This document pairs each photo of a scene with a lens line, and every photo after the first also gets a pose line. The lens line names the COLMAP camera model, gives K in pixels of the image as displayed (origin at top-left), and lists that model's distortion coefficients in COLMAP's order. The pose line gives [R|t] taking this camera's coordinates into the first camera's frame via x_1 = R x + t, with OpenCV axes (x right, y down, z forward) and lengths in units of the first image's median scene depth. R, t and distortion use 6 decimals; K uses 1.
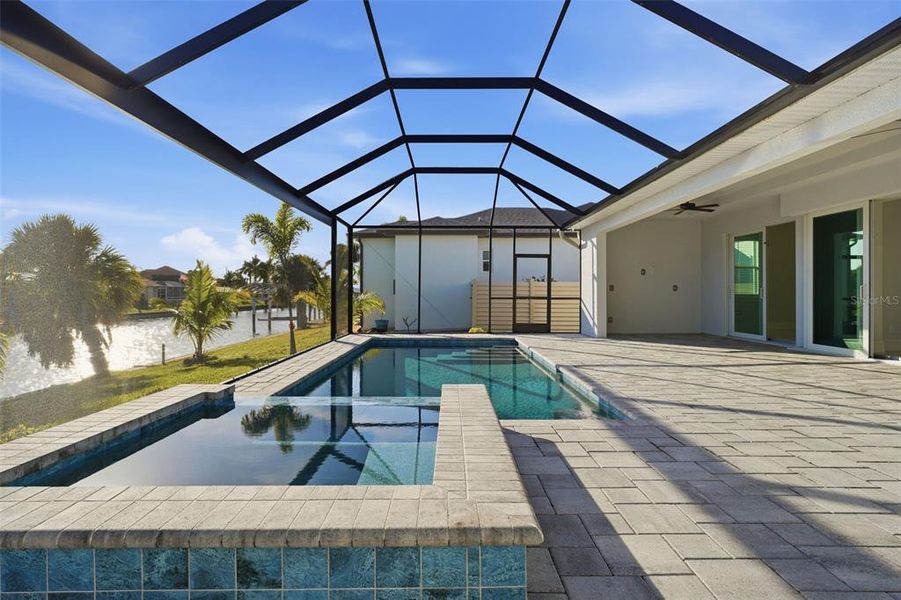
lens RADIAL K [[479.3, 0, 460.4], [0, 479.3, 287.4], [0, 0, 1]] dist [-0.008525, -0.000385]
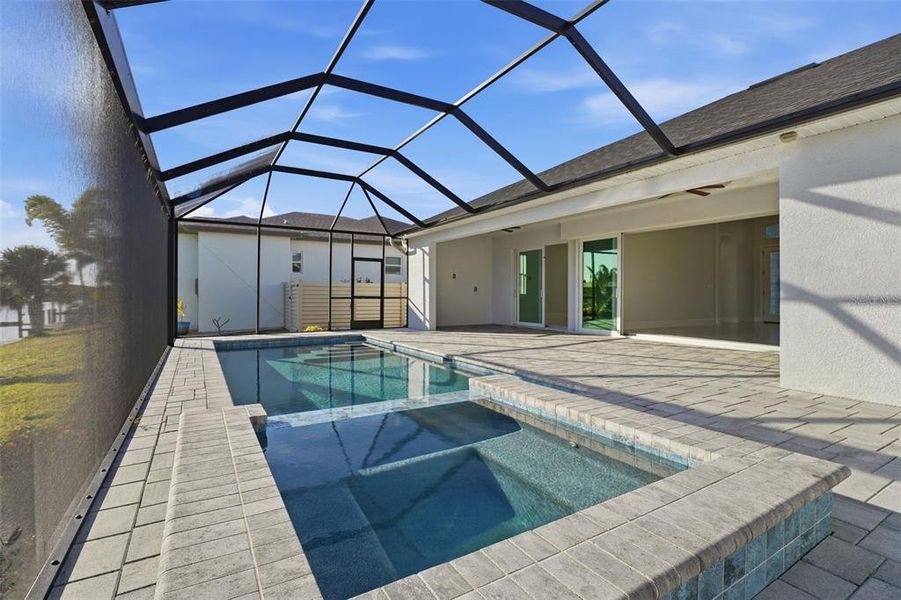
lens RADIAL K [[416.0, 0, 450.5], [0, 416.0, 293.6], [0, 0, 1]] dist [-0.010078, -0.000138]
pose [[0.865234, -0.000141, 0.501368, -0.170757], [-0.006487, 0.999913, 0.011475, 0.000720], [-0.501326, -0.013181, 0.865158, 0.067275]]
